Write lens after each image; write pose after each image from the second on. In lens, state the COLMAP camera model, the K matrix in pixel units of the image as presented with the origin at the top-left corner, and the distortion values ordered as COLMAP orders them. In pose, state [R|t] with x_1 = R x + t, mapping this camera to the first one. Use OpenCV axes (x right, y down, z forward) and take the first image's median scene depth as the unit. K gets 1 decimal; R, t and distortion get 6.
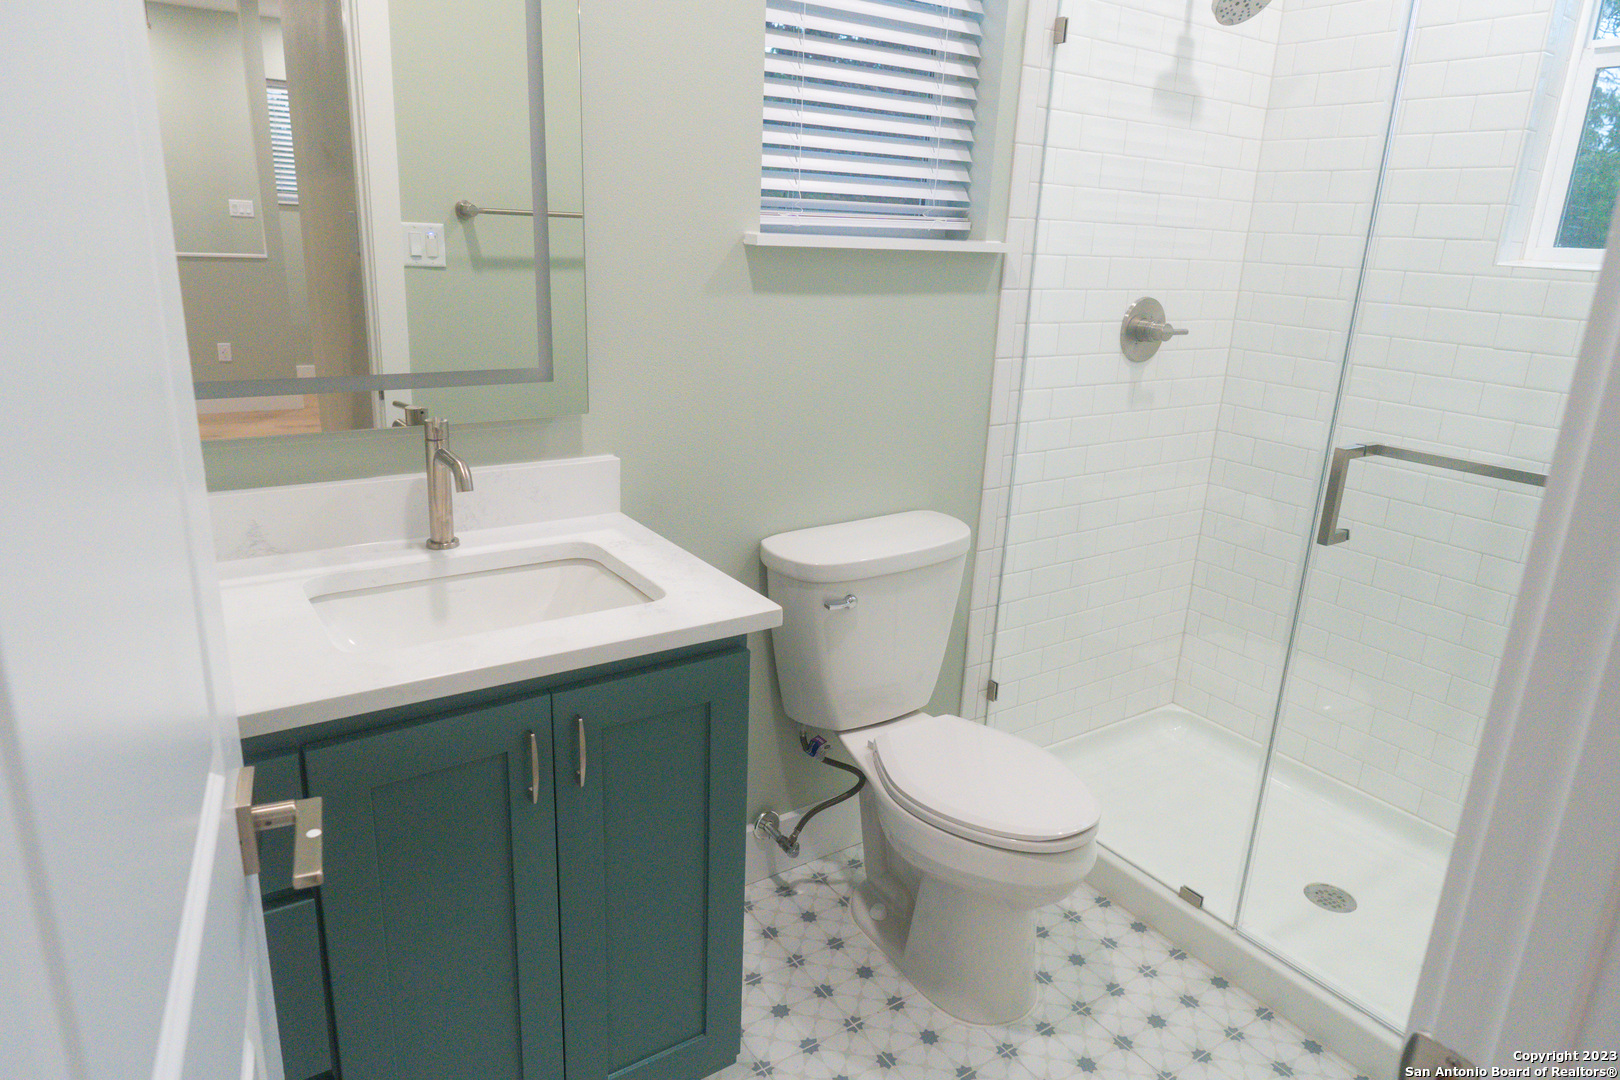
lens RADIAL K [[1015.4, 0, 811.5], [0, 1015.4, 538.2], [0, 0, 1]] dist [-0.002525, -0.001787]
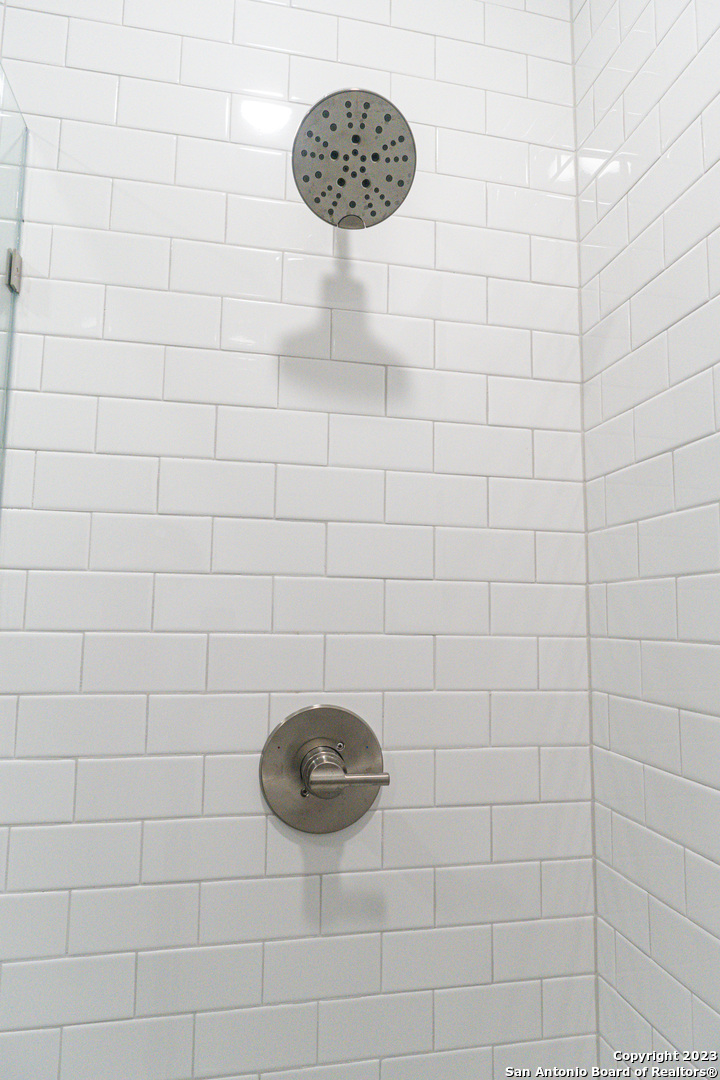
lens RADIAL K [[676.9, 0, 360.0], [0, 676.9, 540.0], [0, 0, 1]] dist [-0.002525, -0.001787]
pose [[0.919190, -0.074194, -0.386762, 0.530056], [-0.091658, 0.914817, -0.393329, -0.194033], [0.382999, 0.396994, 0.834091, 0.734782]]
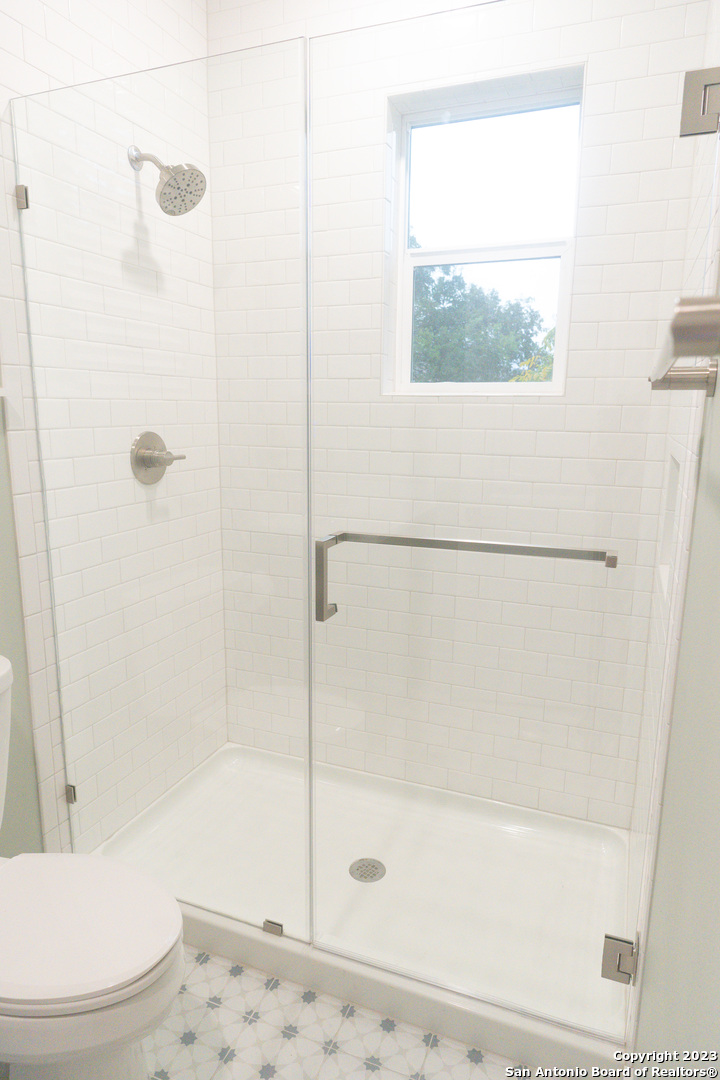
lens RADIAL K [[676.9, 0, 360.0], [0, 676.9, 540.0], [0, 0, 1]] dist [-0.002525, -0.001787]
pose [[0.829387, -0.142193, 0.540276, 0.091945], [0.187502, 0.981823, -0.029436, -0.041377], [-0.526269, 0.125717, 0.840973, 0.216684]]
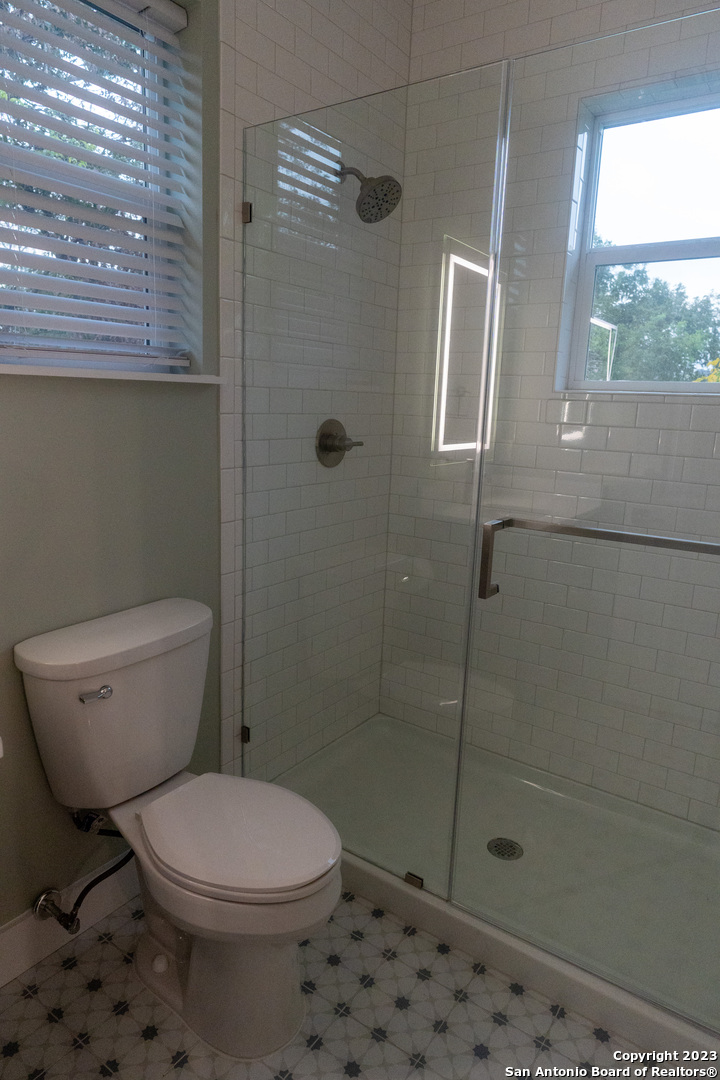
lens RADIAL K [[676.9, 0, 360.0], [0, 676.9, 540.0], [0, 0, 1]] dist [-0.002525, -0.001787]
pose [[0.936171, -0.078950, 0.342565, 0.050267], [0.105021, 0.992765, -0.058205, -0.025348], [-0.335492, 0.090466, 0.937689, 0.176079]]
